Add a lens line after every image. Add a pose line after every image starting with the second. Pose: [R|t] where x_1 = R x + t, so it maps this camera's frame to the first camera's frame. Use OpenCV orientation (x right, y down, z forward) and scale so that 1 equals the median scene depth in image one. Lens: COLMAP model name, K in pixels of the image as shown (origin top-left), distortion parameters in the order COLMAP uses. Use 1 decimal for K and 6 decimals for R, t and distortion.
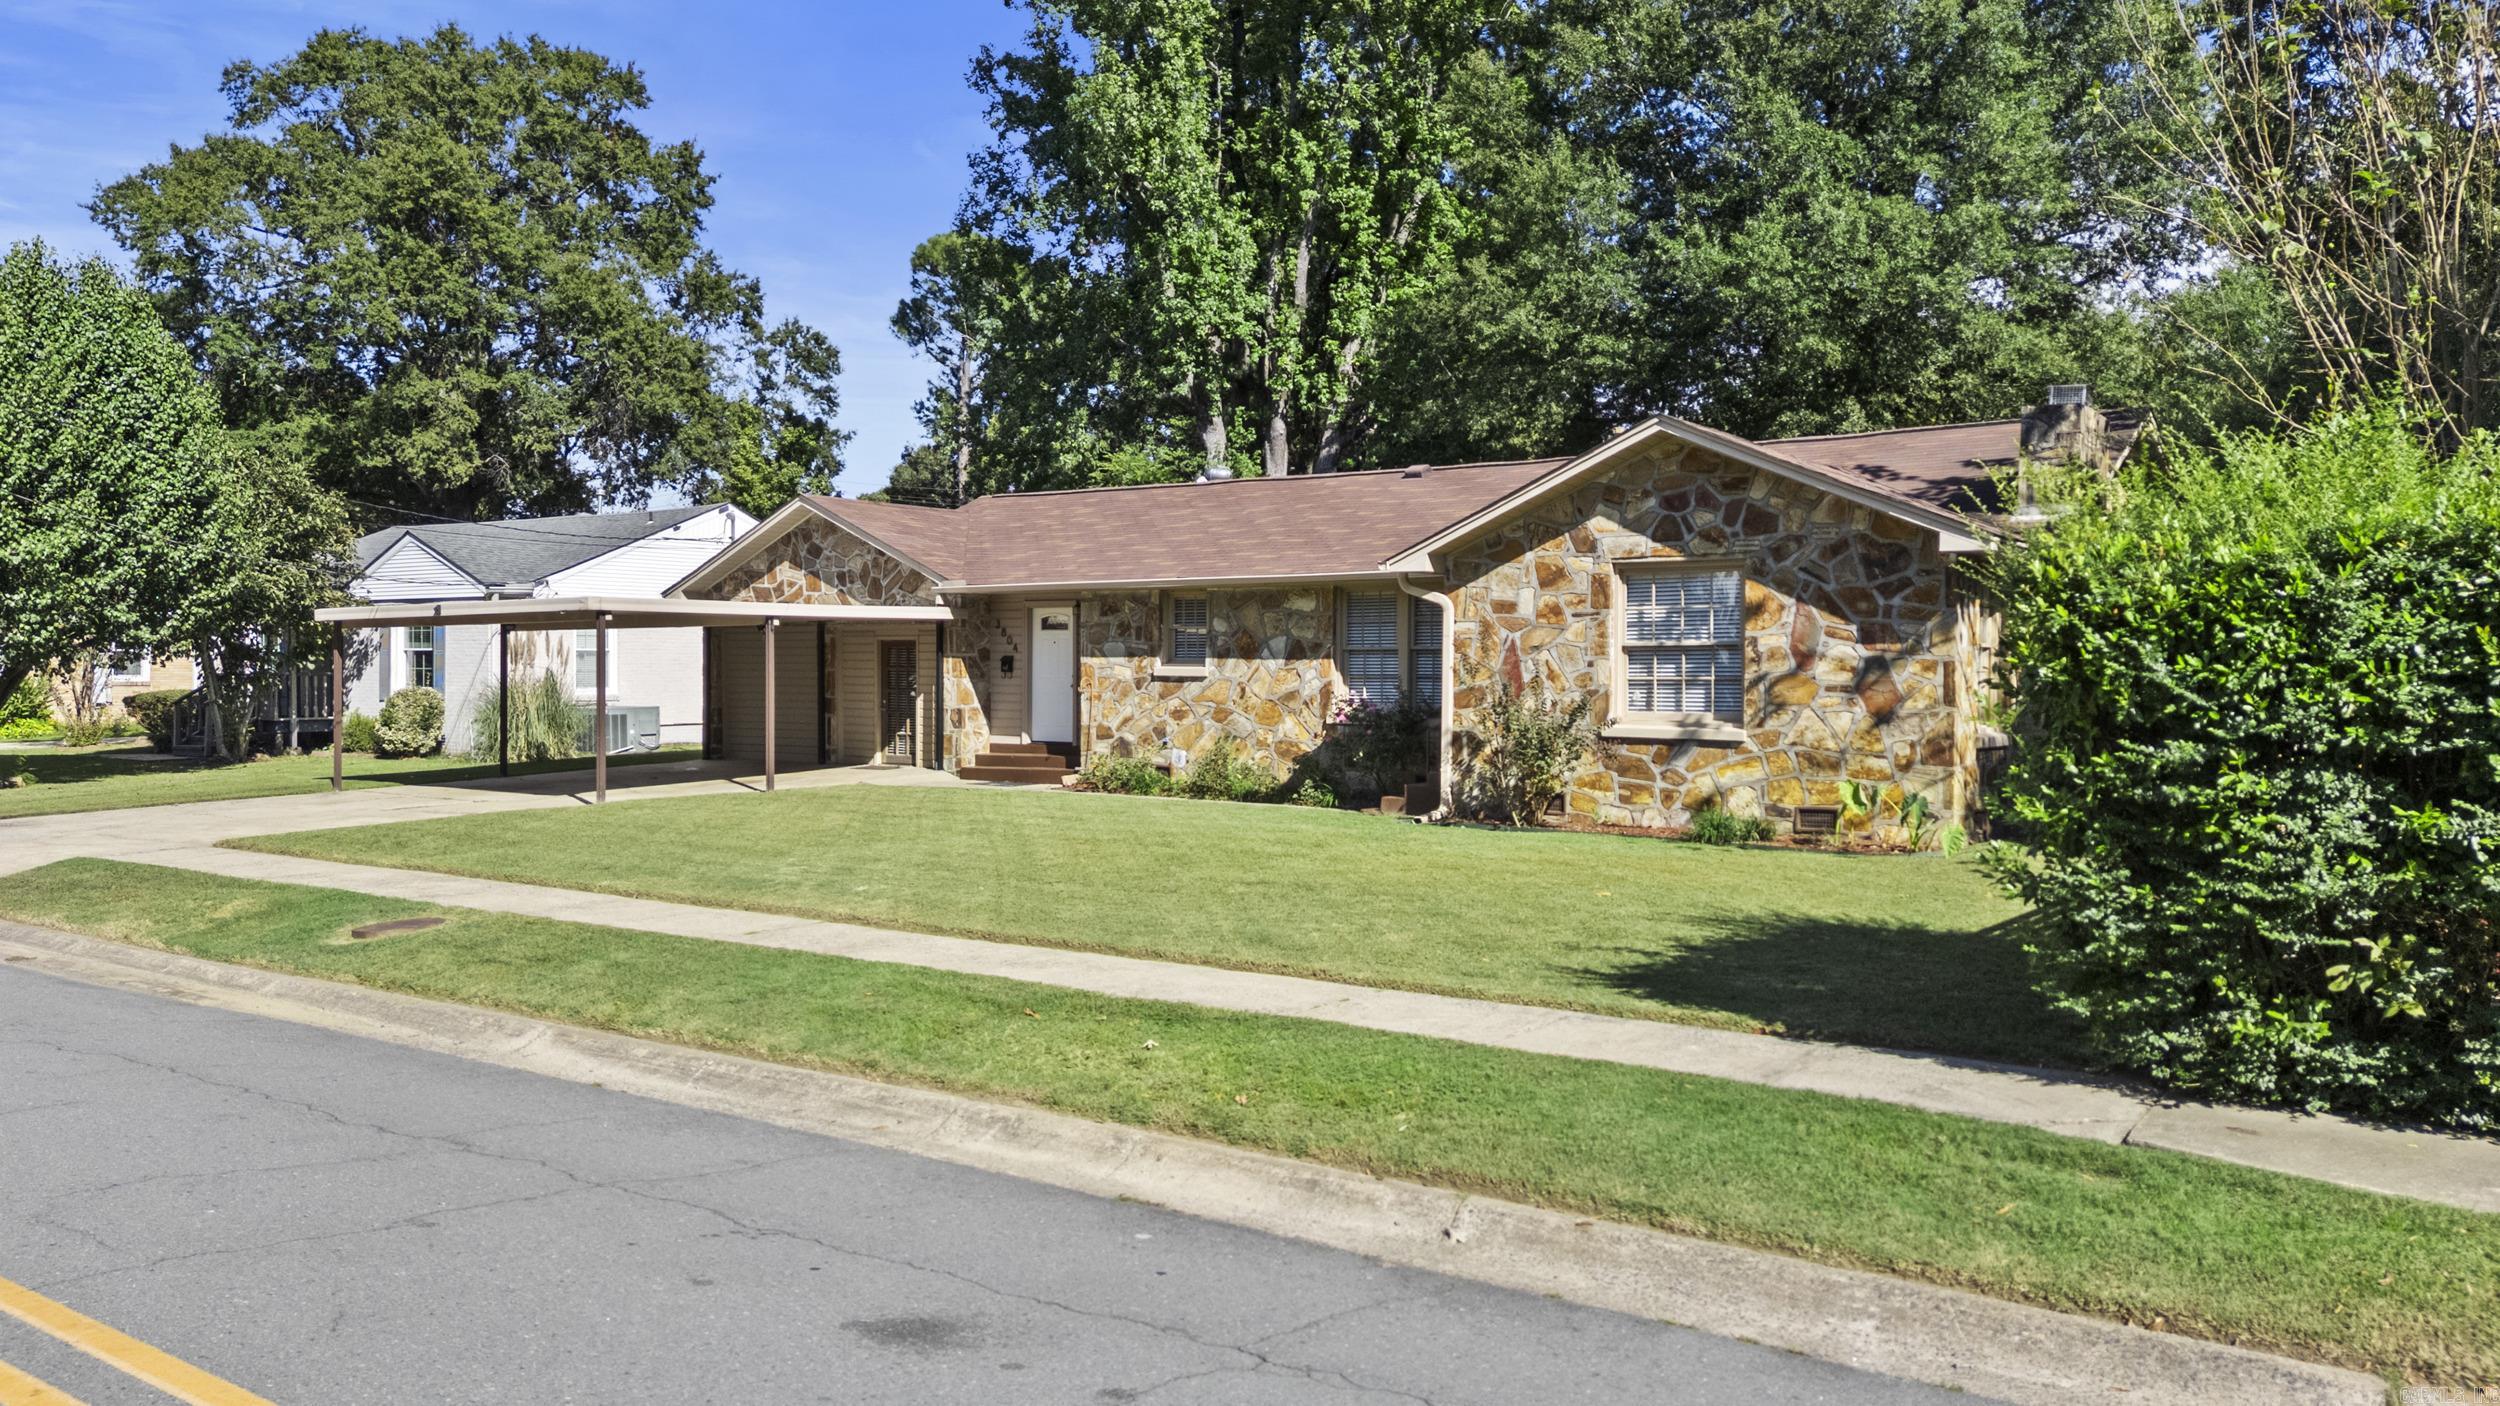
lens RADIAL K [[1771.6, 0, 1247.6], [0, 1771.6, 534.1], [0, 0, 1]] dist [0.033788, -0.002109]
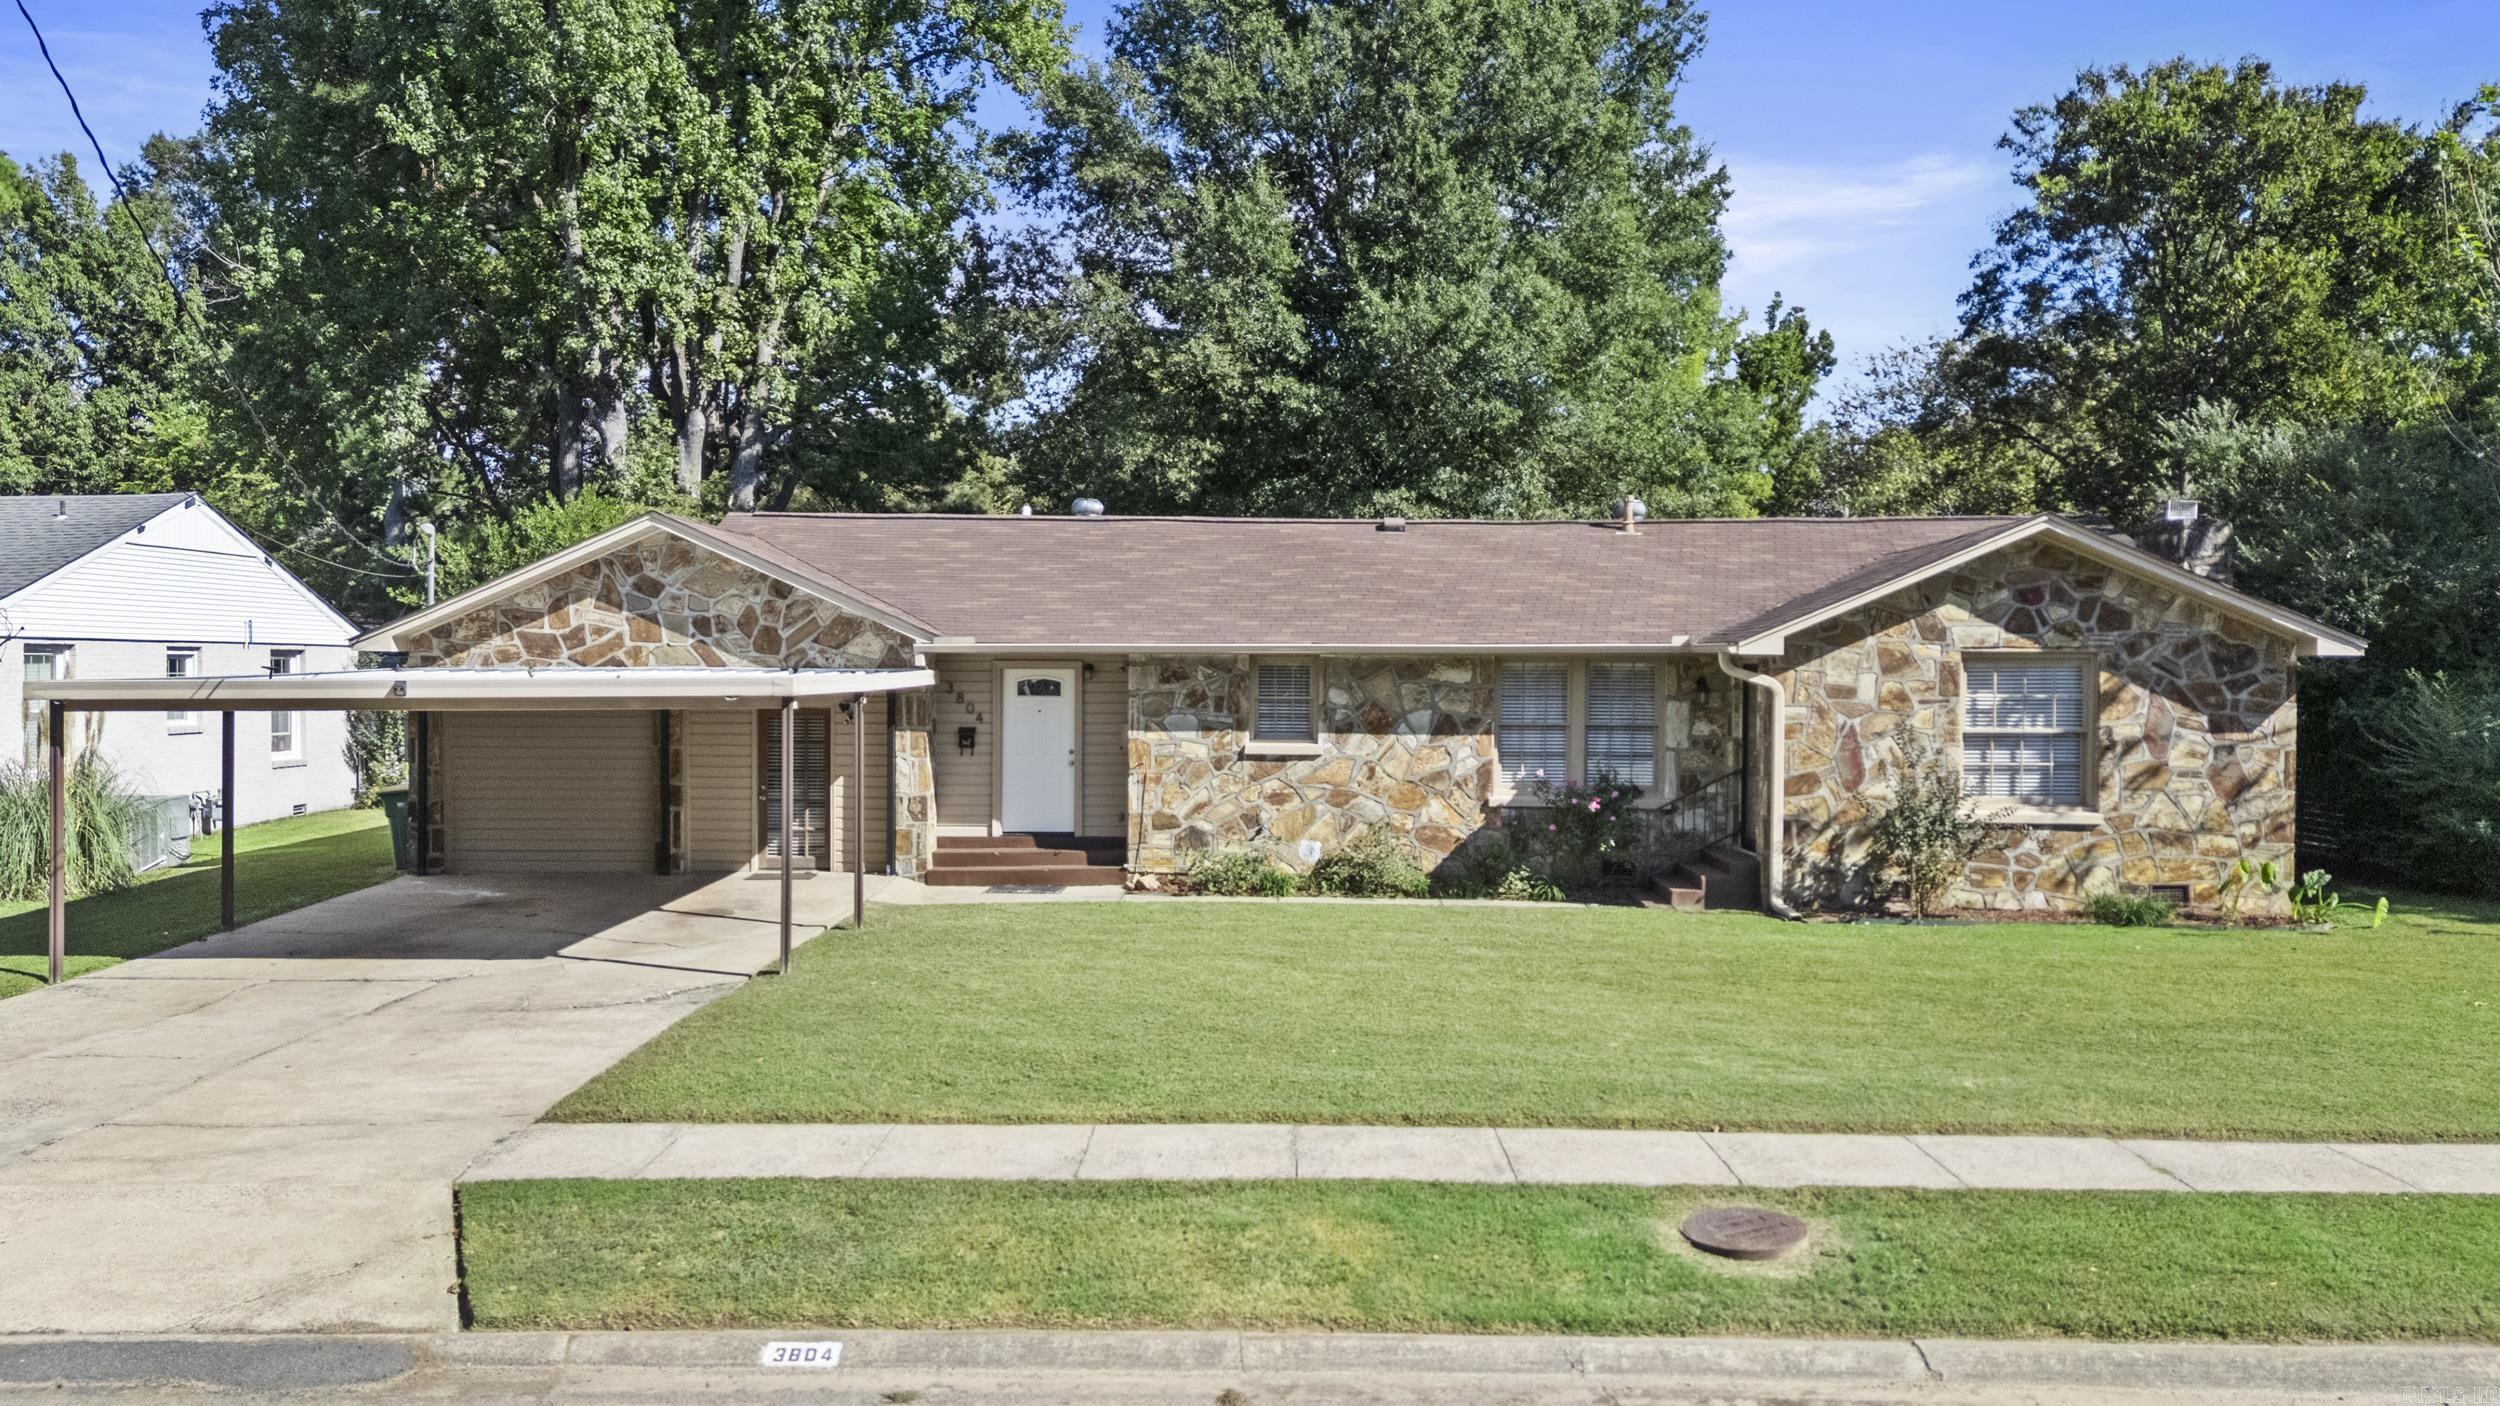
lens RADIAL K [[1771.6, 0, 1247.6], [0, 1771.6, 534.1], [0, 0, 1]] dist [0.033788, -0.002109]
pose [[0.825256, 0.039320, 0.563389, -0.578149], [-0.041380, 0.999102, -0.009115, -0.020224], [-0.563241, -0.015791, 0.826142, 0.310915]]
